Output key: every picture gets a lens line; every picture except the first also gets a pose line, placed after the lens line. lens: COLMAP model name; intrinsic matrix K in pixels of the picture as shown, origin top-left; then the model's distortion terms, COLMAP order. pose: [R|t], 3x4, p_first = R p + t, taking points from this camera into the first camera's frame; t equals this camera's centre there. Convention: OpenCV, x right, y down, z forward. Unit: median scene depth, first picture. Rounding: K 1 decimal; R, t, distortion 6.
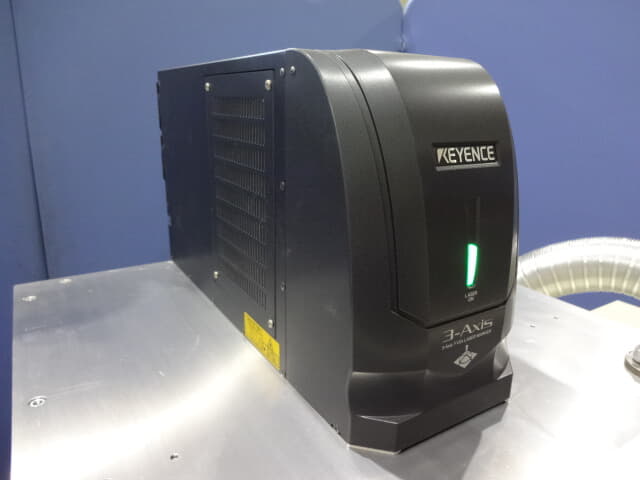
lens RADIAL K [[476.2, 0, 320.0], [0, 476.2, 240.0], [0, 0, 1]] dist [-0.002850, -0.003310]
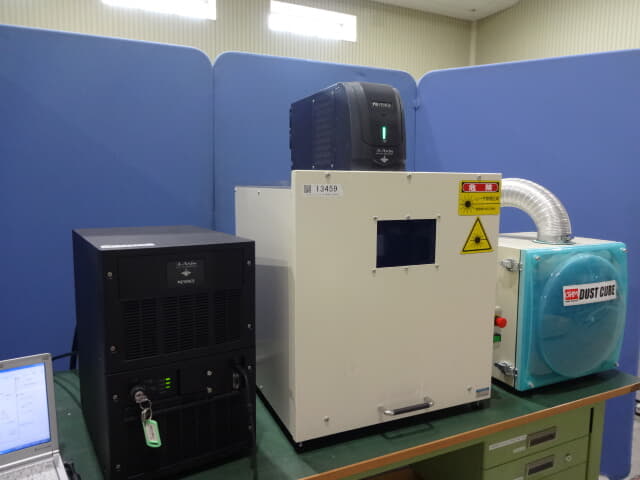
lens RADIAL K [[476.2, 0, 320.0], [0, 476.2, 240.0], [0, 0, 1]] dist [-0.002850, -0.003310]
pose [[0.989394, -0.001788, -0.145249, 0.348066], [-0.022945, 0.985448, -0.168422, 1.485525], [0.143436, 0.169968, 0.974955, -2.530607]]
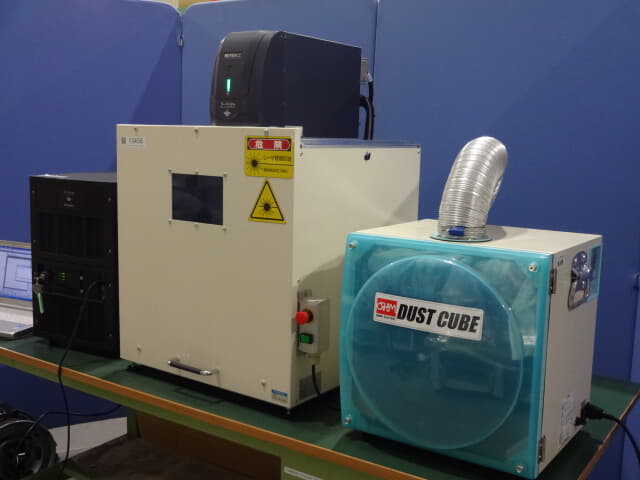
lens RADIAL K [[732.8, 0, 320.0], [0, 732.8, 240.0], [0, 0, 1]] dist [-0.010499, -0.002291]
pose [[0.381897, 0.118664, -0.916555, 5.598092], [-0.278517, 0.960395, 0.008291, 0.905402], [0.881239, 0.252110, 0.399822, -0.304188]]
